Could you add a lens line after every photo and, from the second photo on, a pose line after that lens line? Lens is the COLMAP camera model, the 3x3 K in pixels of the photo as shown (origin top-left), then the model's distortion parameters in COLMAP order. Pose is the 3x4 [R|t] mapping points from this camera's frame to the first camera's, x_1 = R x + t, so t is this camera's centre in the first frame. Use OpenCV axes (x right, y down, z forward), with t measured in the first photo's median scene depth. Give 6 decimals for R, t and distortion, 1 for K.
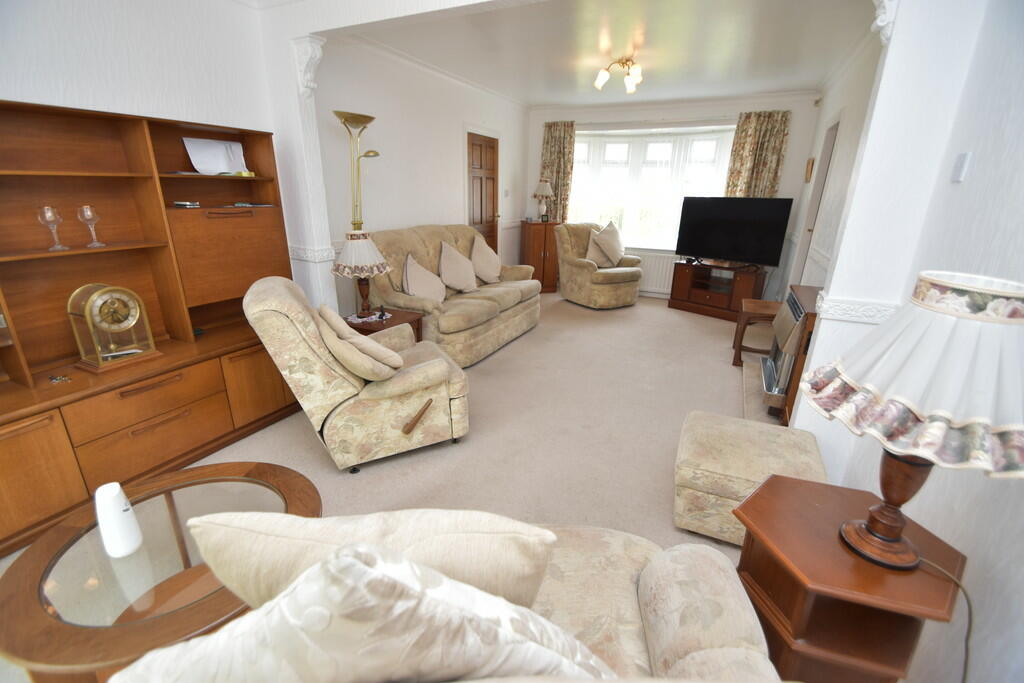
lens RADIAL K [[447.2, 0, 508.1], [0, 447.2, 344.9], [0, 0, 1]] dist [-0.001459, -0.006706]
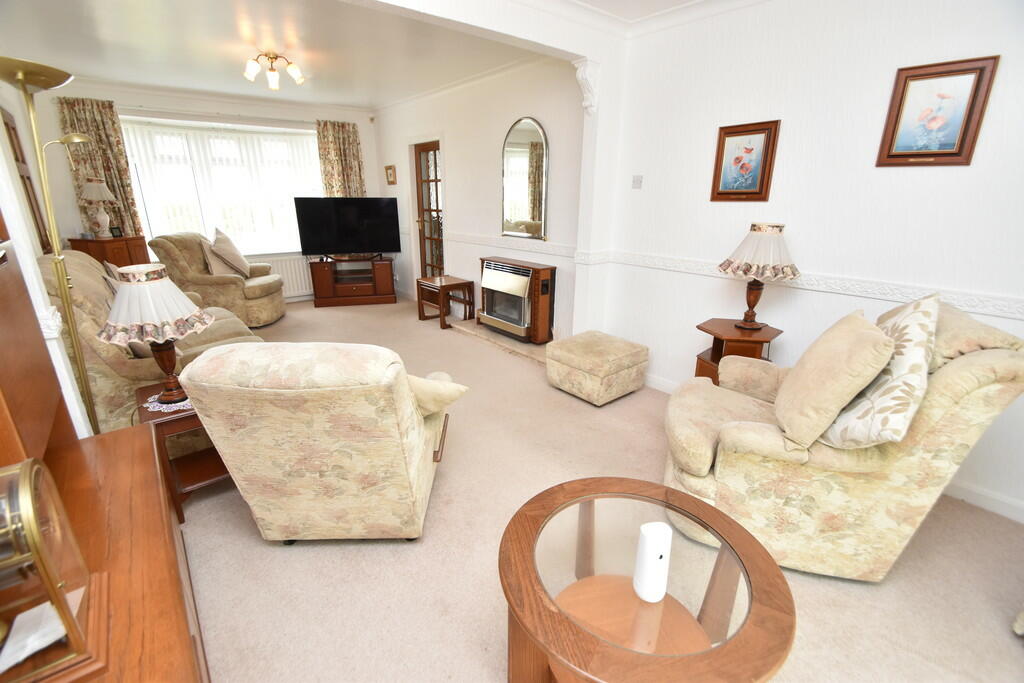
lens RADIAL K [[447.2, 0, 509.4], [0, 447.2, 344.9], [0, 0, 1]] dist [-0.001459, -0.006706]
pose [[0.425144, -0.302637, 0.853032, -0.360681], [0.295551, 0.937204, 0.185199, -0.064867], [-0.855513, 0.173378, 0.487892, 0.153500]]
